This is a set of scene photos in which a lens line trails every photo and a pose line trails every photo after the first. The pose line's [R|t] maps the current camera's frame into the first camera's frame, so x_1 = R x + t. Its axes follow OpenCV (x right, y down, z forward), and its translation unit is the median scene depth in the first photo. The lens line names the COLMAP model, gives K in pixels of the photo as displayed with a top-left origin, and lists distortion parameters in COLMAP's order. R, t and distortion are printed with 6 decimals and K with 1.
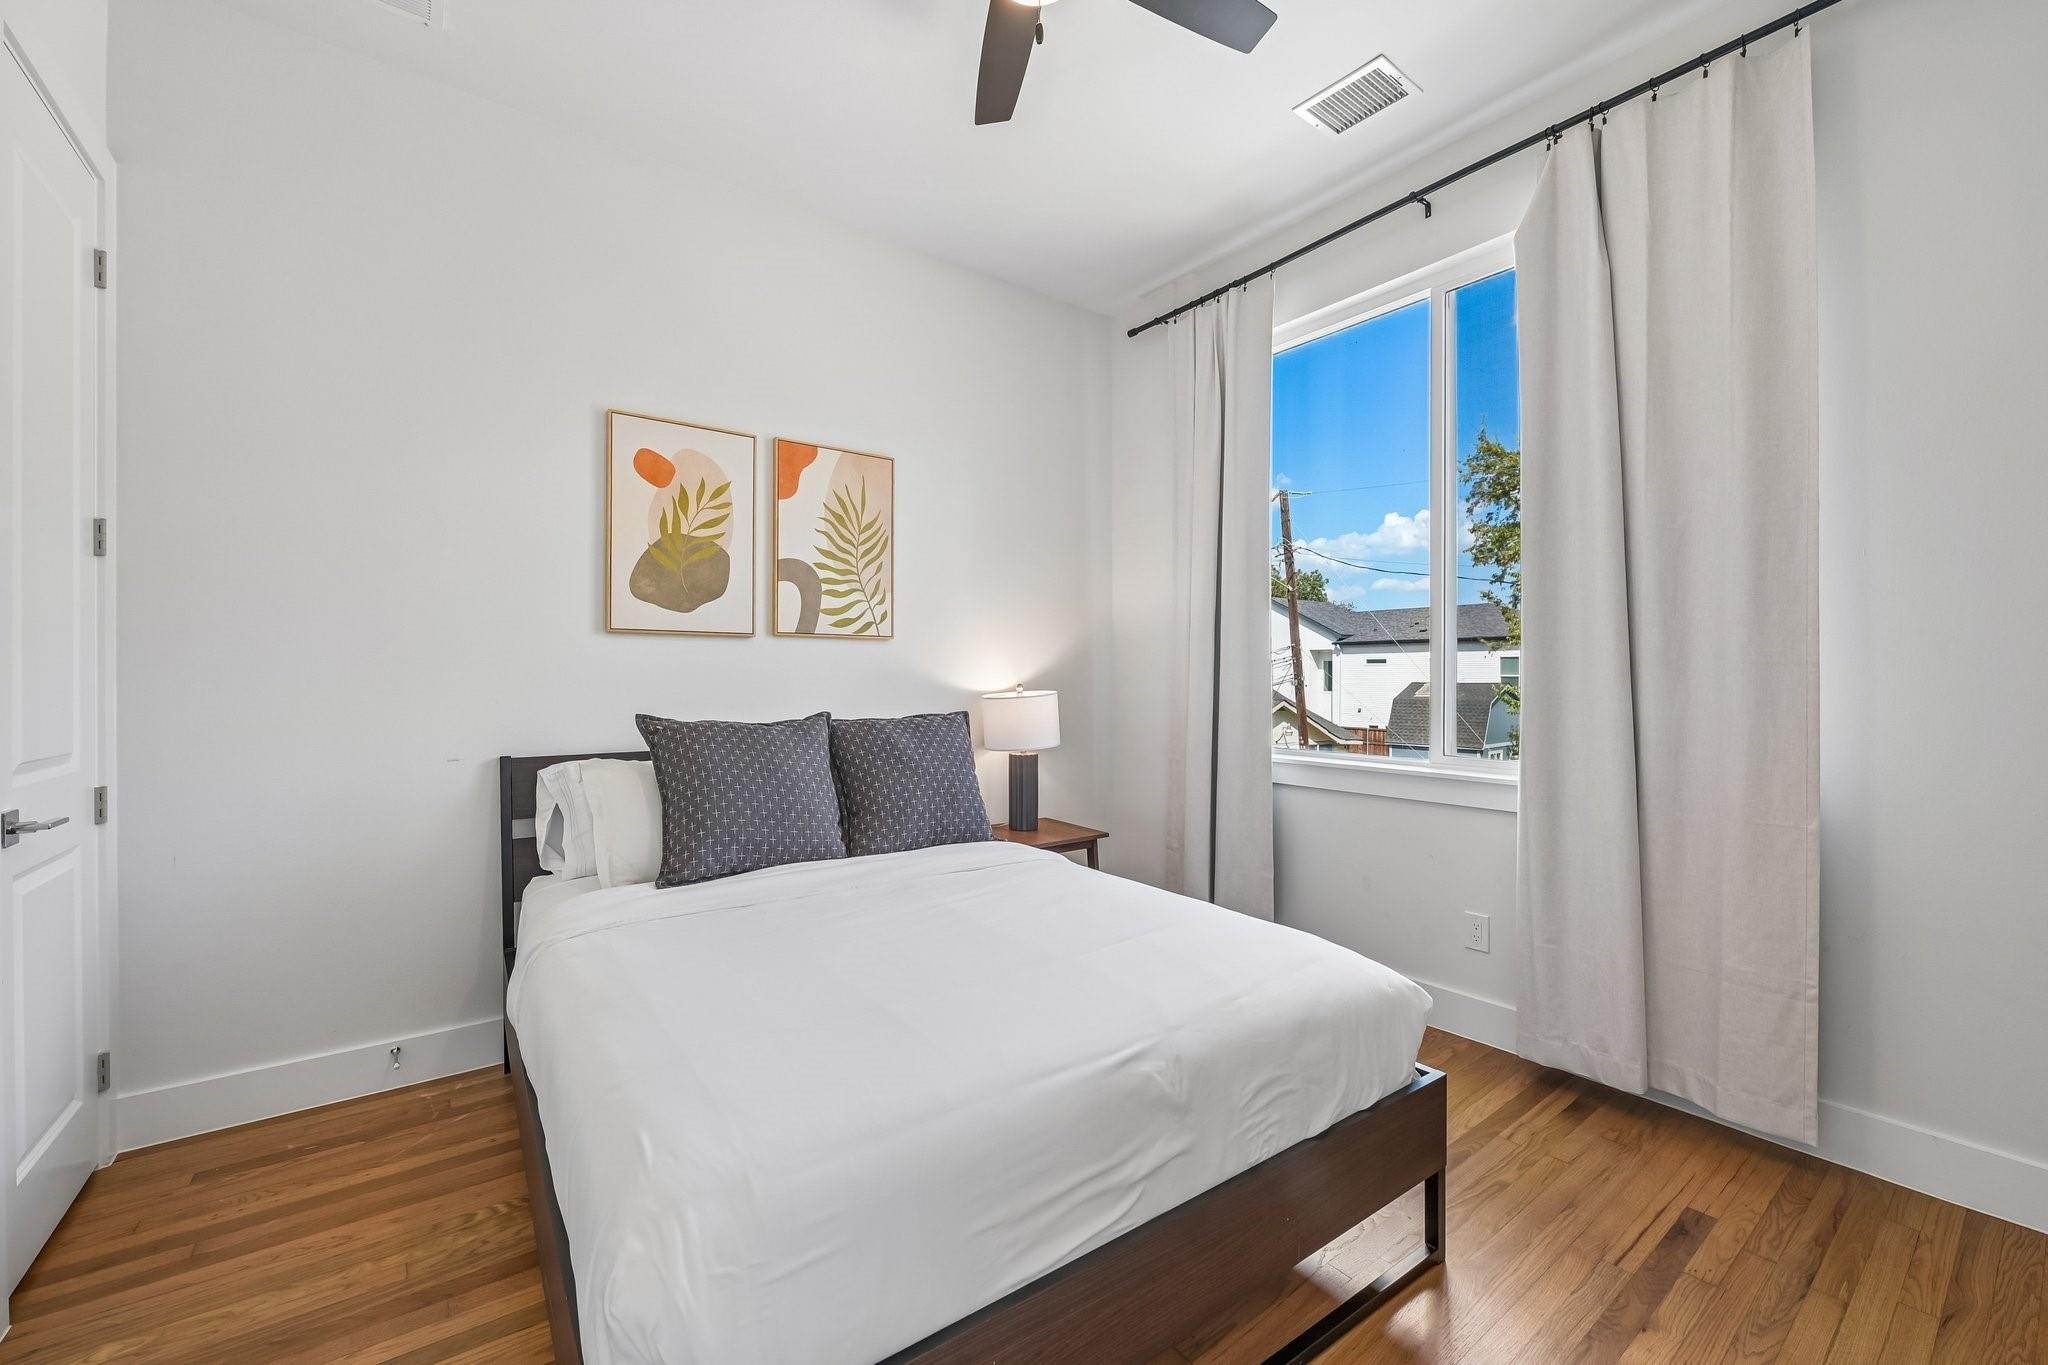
lens RADIAL K [[817.1, 0, 1021.4], [0, 817.1, 676.9], [0, 0, 1]] dist [-0.006731, -0.000023]
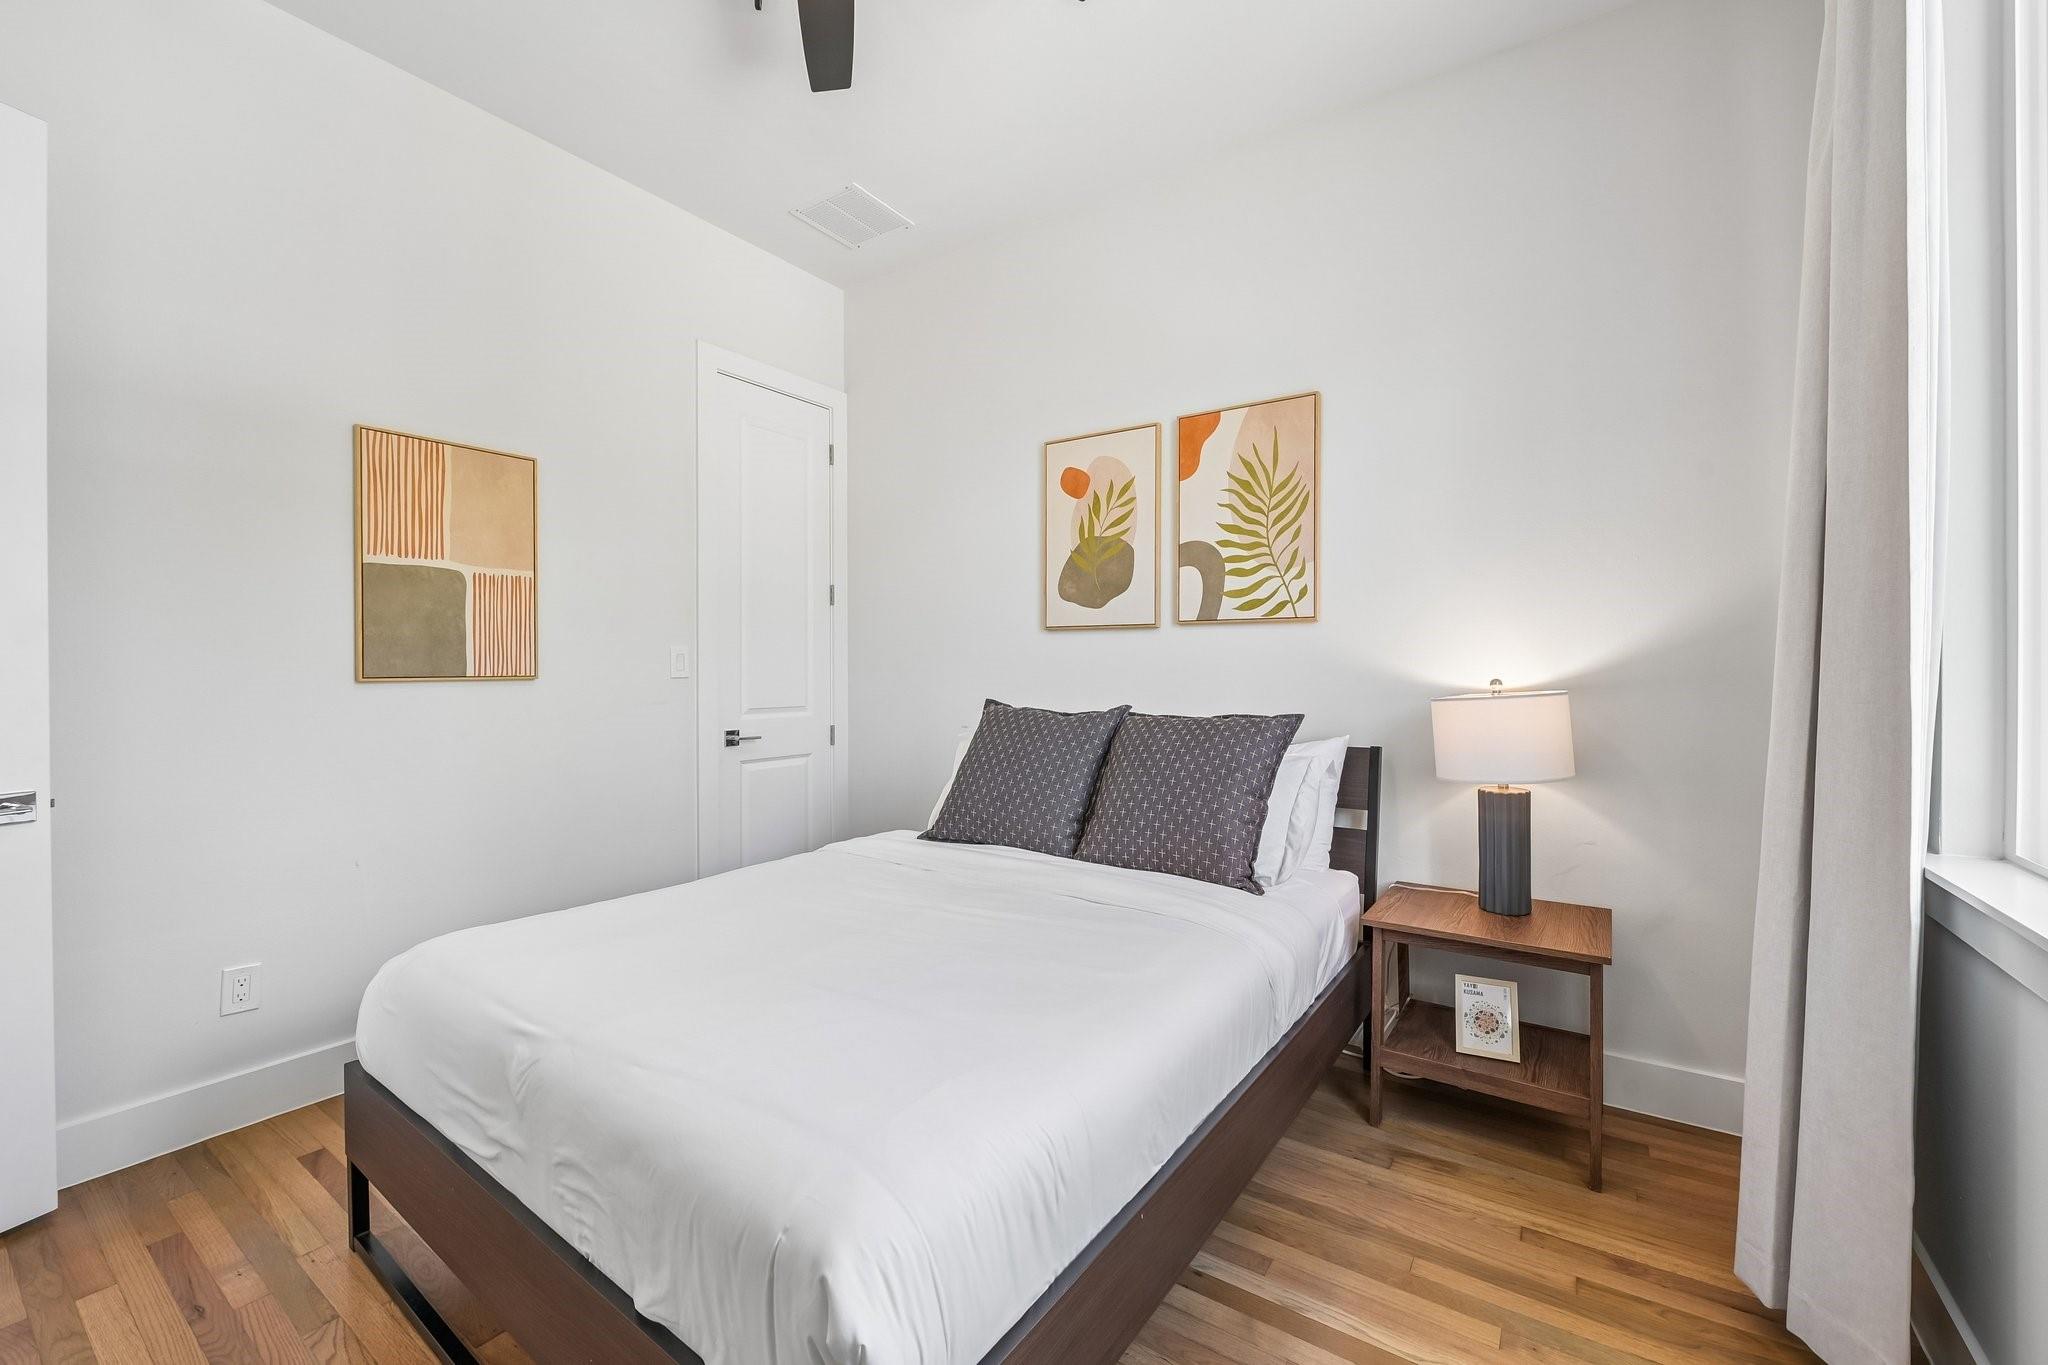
lens RADIAL K [[817.1, 0, 1024.6], [0, 817.1, 673.0], [0, 0, 1]] dist [-0.006731, -0.000023]
pose [[0.327567, 0.010024, -0.944775, 0.529708], [0.004488, 0.999916, 0.012165, -0.005844], [0.944817, -0.008225, 0.327495, 0.498631]]
